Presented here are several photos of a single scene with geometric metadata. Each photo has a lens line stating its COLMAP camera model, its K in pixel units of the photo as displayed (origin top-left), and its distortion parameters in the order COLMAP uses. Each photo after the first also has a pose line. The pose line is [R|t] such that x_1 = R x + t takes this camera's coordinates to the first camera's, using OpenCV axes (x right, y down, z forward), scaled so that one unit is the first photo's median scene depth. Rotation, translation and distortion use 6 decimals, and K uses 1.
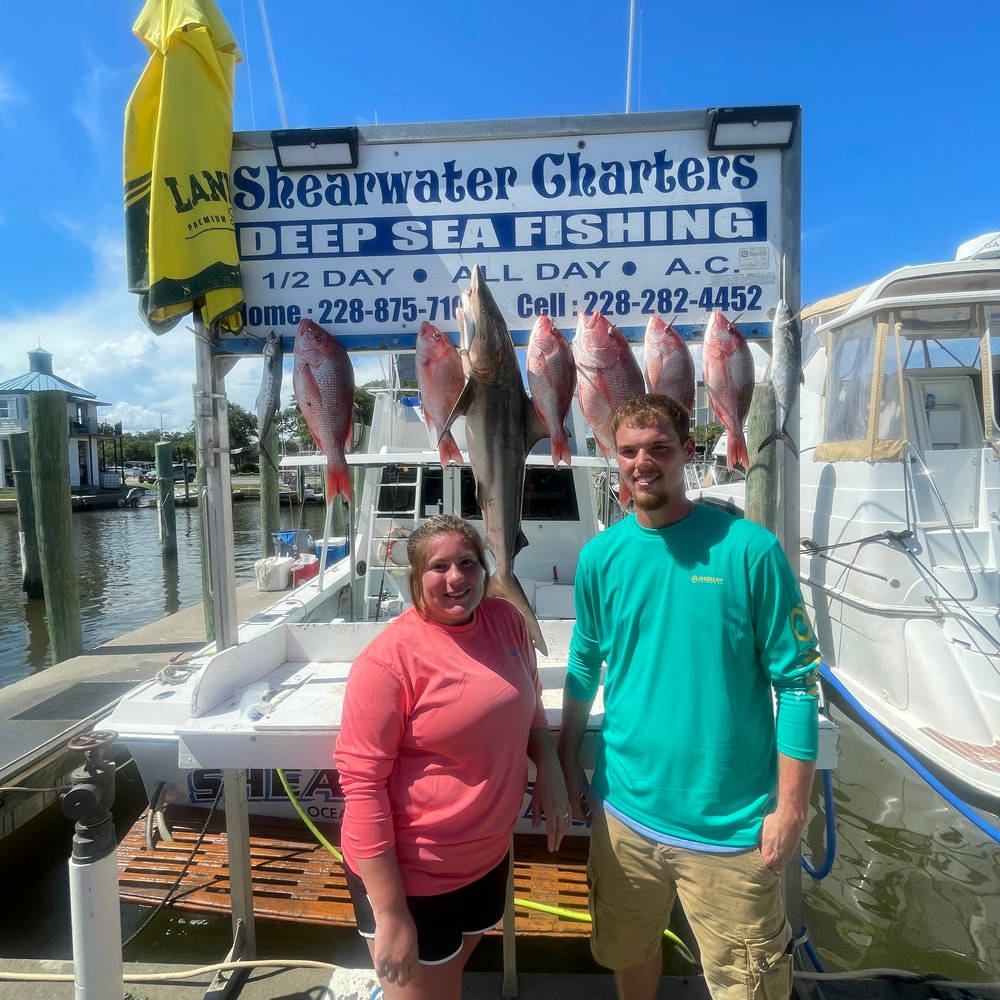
lens RADIAL K [[556.0, 0, 498.4], [0, 556.0, 495.4], [0, 0, 1]] dist [-0.005441, -0.000141]
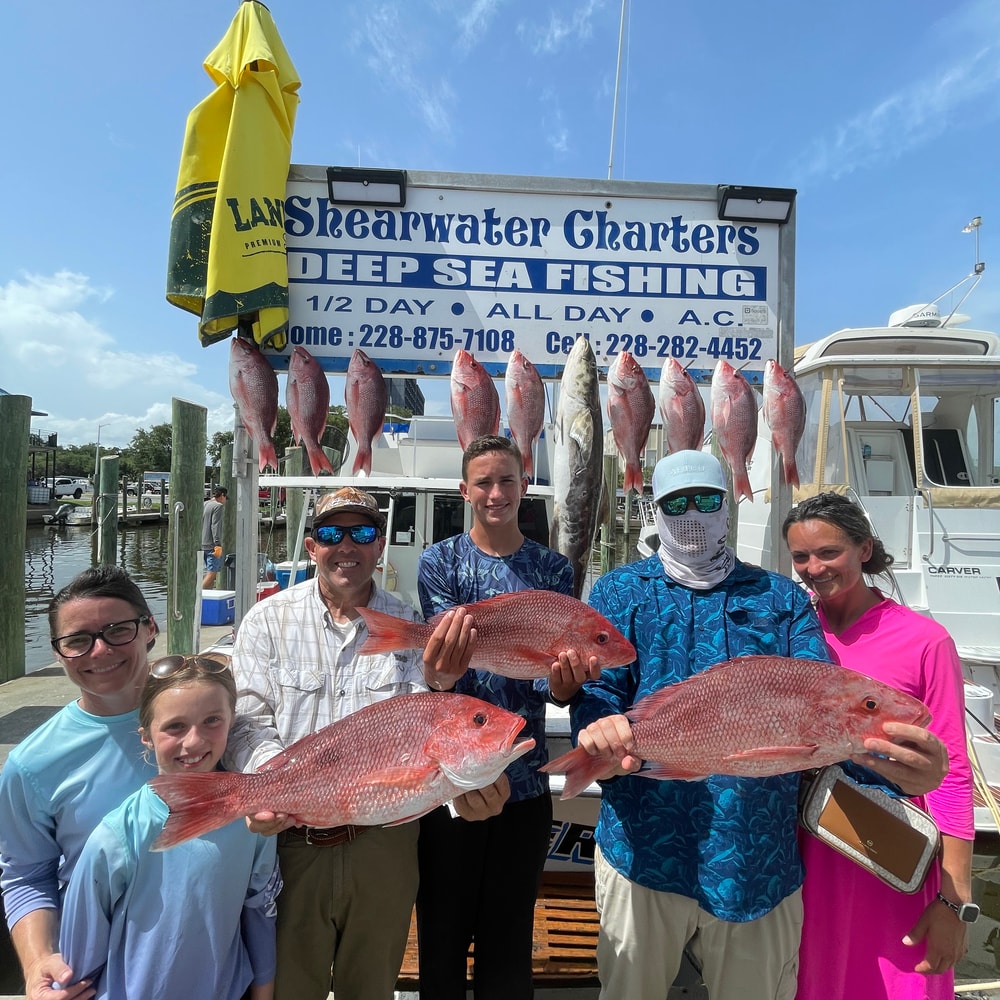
lens RADIAL K [[556.0, 0, 504.2], [0, 556.0, 495.4], [0, 0, 1]] dist [-0.005441, -0.000141]
pose [[0.995105, 0.041353, 0.089750, -0.134057], [-0.036123, 0.997596, -0.059142, 0.026816], [-0.091980, 0.055611, 0.994207, -0.061675]]
